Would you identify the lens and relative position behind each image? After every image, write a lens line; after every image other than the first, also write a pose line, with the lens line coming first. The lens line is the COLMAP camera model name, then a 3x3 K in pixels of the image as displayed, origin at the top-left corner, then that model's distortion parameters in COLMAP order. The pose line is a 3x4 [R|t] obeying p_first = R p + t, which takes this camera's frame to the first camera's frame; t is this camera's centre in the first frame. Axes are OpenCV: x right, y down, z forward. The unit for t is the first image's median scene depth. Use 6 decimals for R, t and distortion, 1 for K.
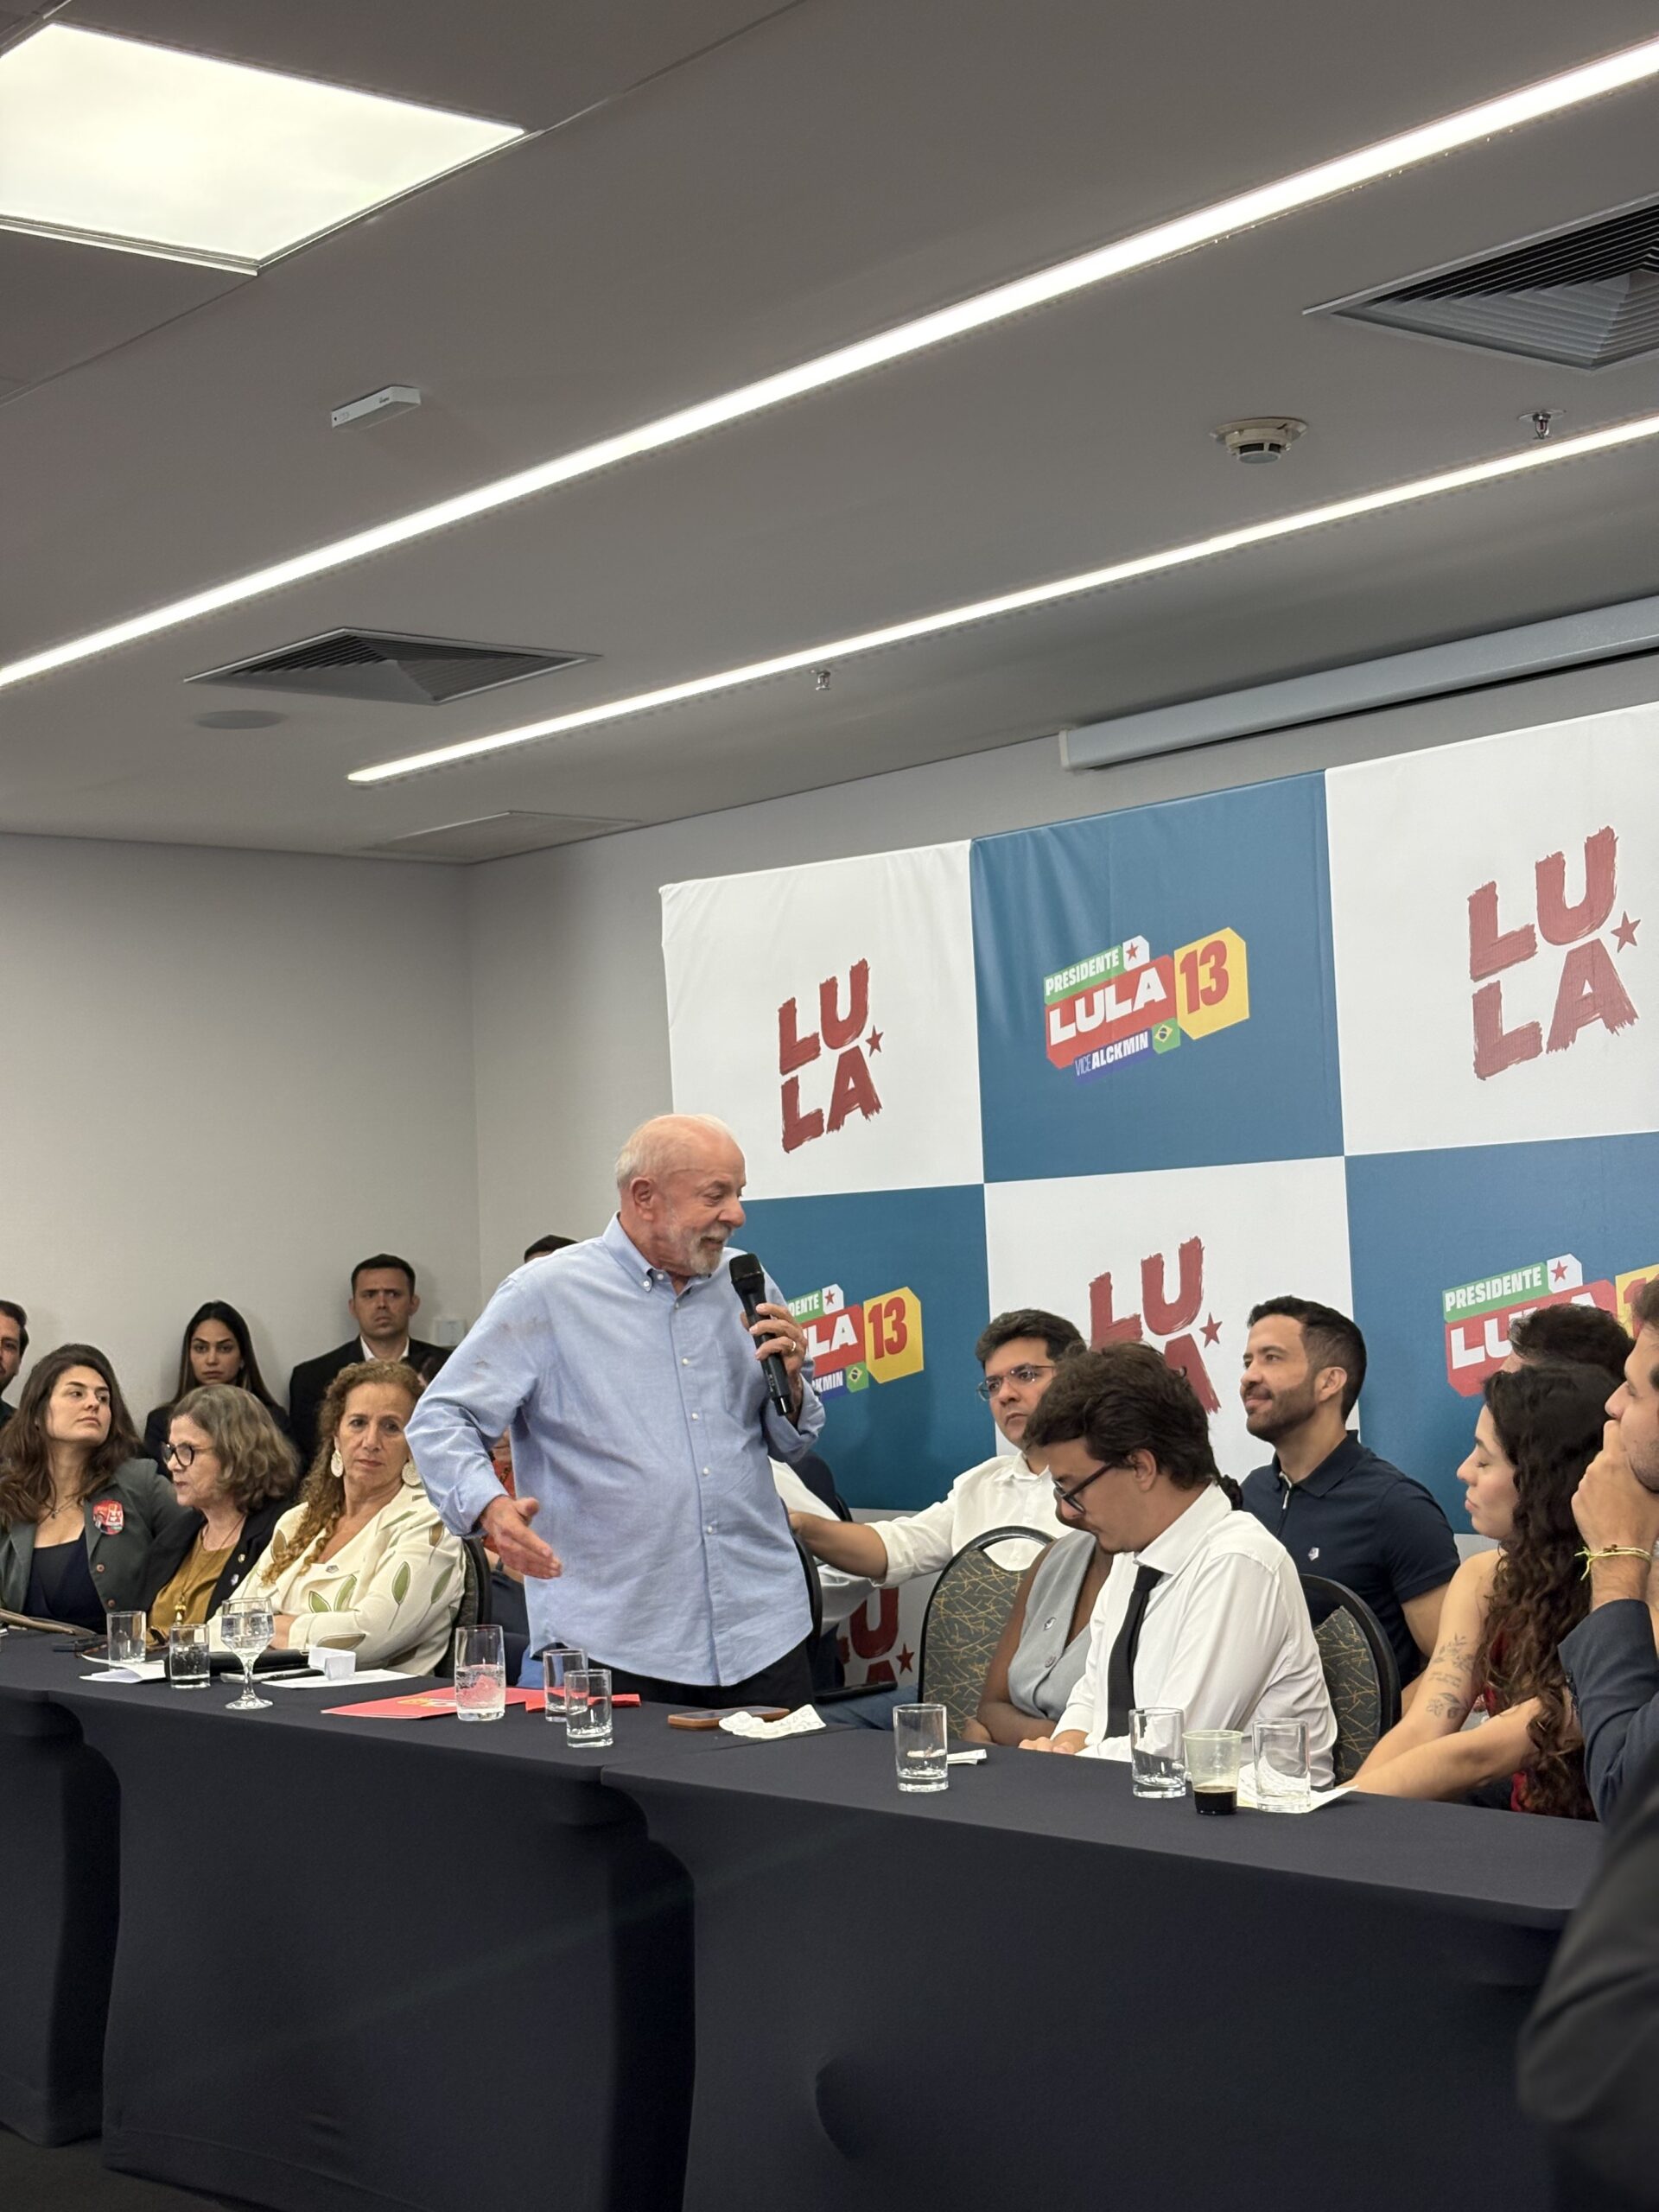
lens RADIAL K [[3390.0, 0, 829.5], [0, 3390.0, 1106.0], [0, 0, 1]] dist [0.311227, -1.292210]
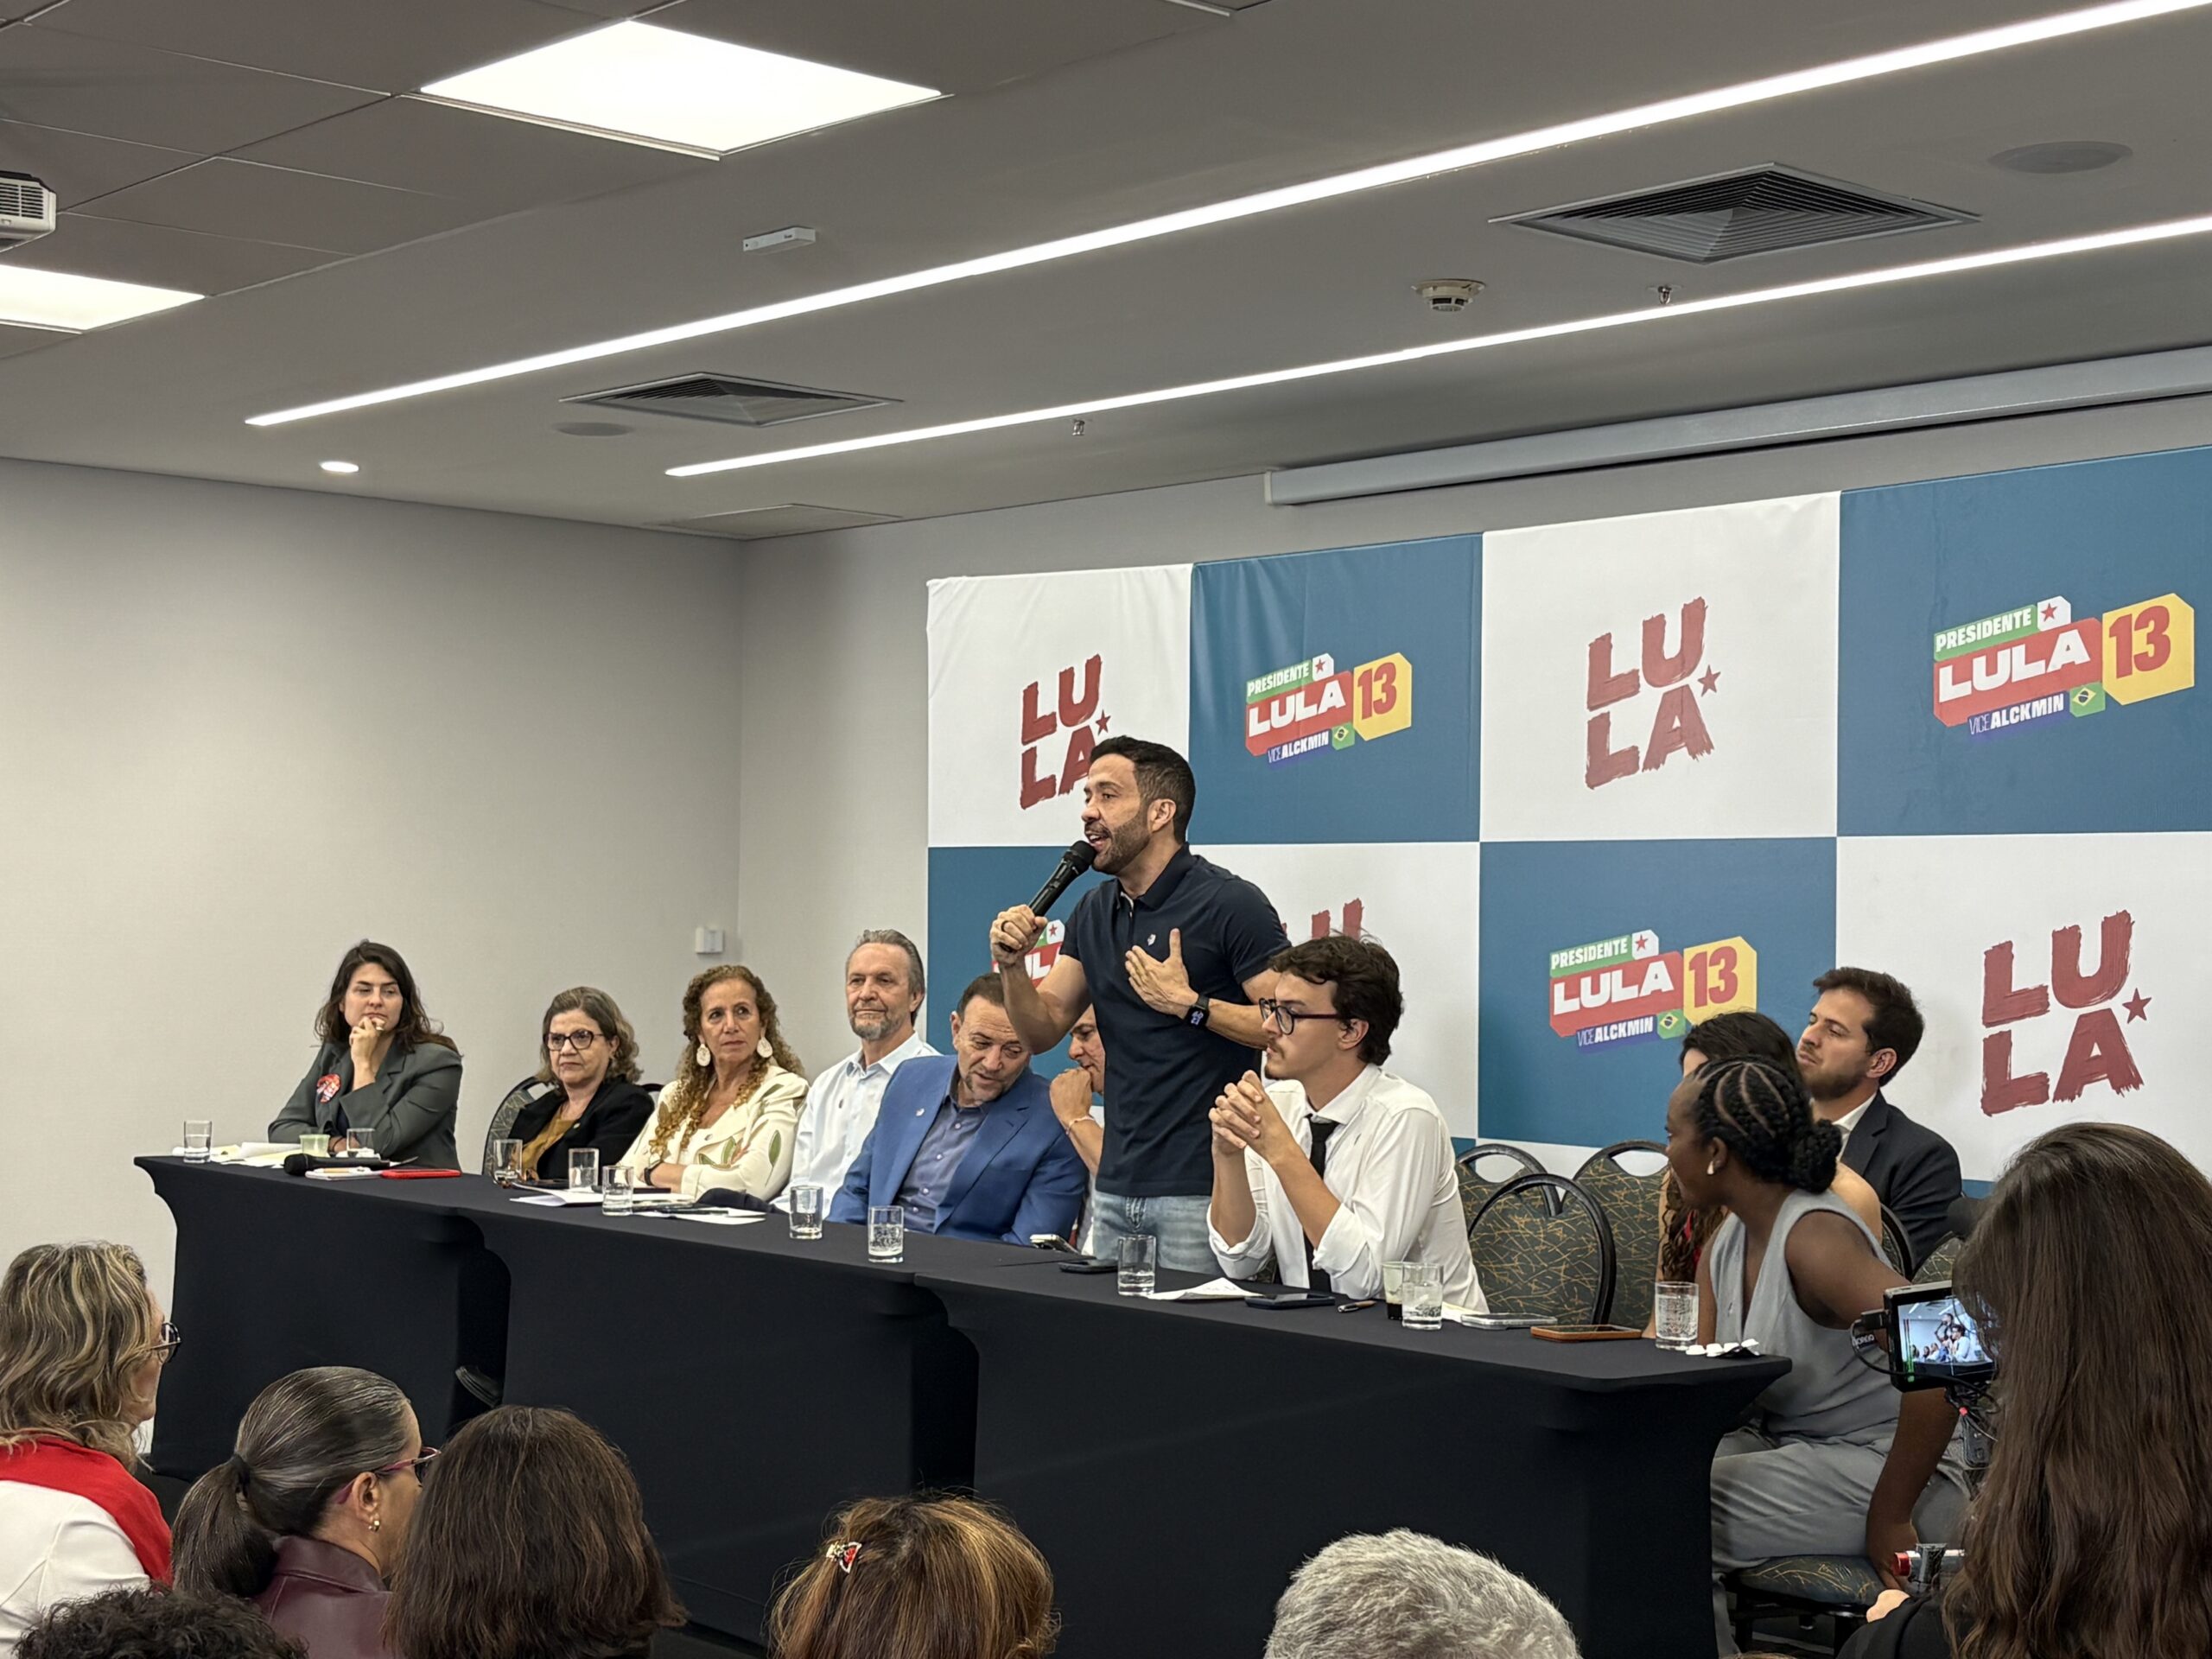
lens RADIAL K [[3292.6, 0, 1106.0], [0, 3292.6, 829.5], [0, 0, 1]] dist [0.293492, -0.025968]
pose [[0.997757, 0.053917, 0.039679, -0.033500], [-0.055076, 0.998069, 0.028723, -0.016305], [-0.038053, -0.030844, 0.998800, -0.201058]]
